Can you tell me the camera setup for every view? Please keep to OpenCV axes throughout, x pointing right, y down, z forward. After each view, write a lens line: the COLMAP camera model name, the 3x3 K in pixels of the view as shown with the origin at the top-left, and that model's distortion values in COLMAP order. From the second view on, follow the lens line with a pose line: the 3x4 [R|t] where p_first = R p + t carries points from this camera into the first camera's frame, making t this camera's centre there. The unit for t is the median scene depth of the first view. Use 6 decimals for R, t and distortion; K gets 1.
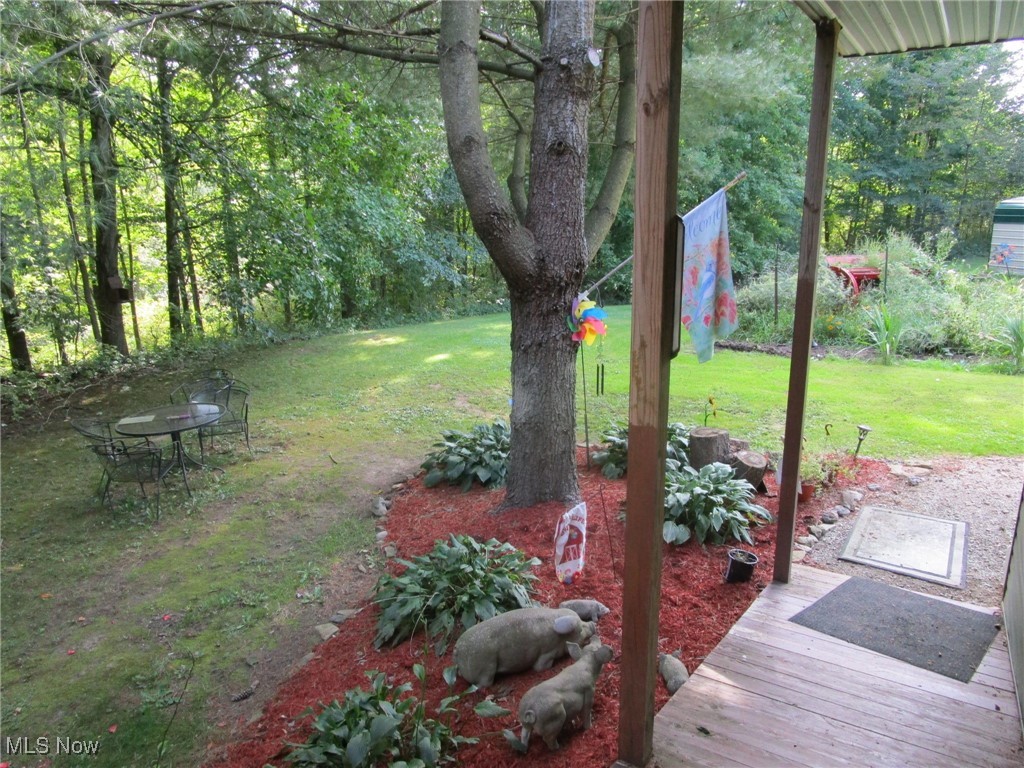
lens RADIAL K [[727.2, 0, 509.0], [0, 727.2, 382.4], [0, 0, 1]] dist [-0.024917, 0.001617]
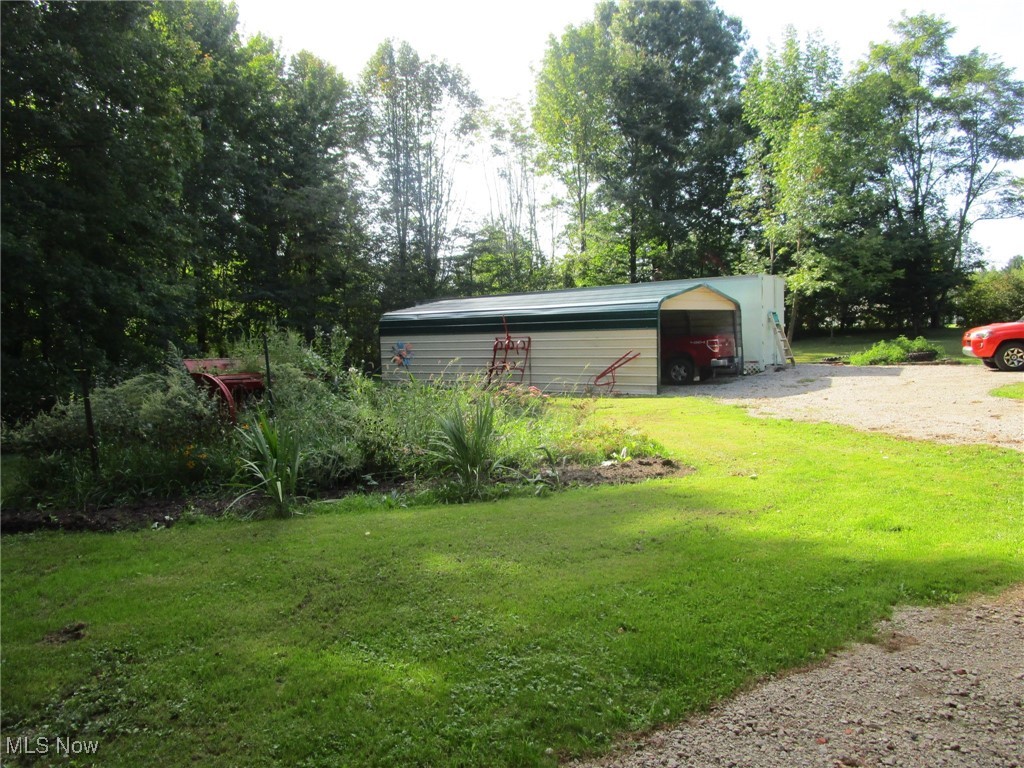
lens RADIAL K [[727.2, 0, 510.1], [0, 727.2, 382.6], [0, 0, 1]] dist [-0.024917, 0.001617]
pose [[0.714759, -0.043170, 0.698037, 0.234739], [0.175510, 0.977225, -0.119279, -0.026375], [-0.676990, 0.207769, 0.706057, 0.414322]]
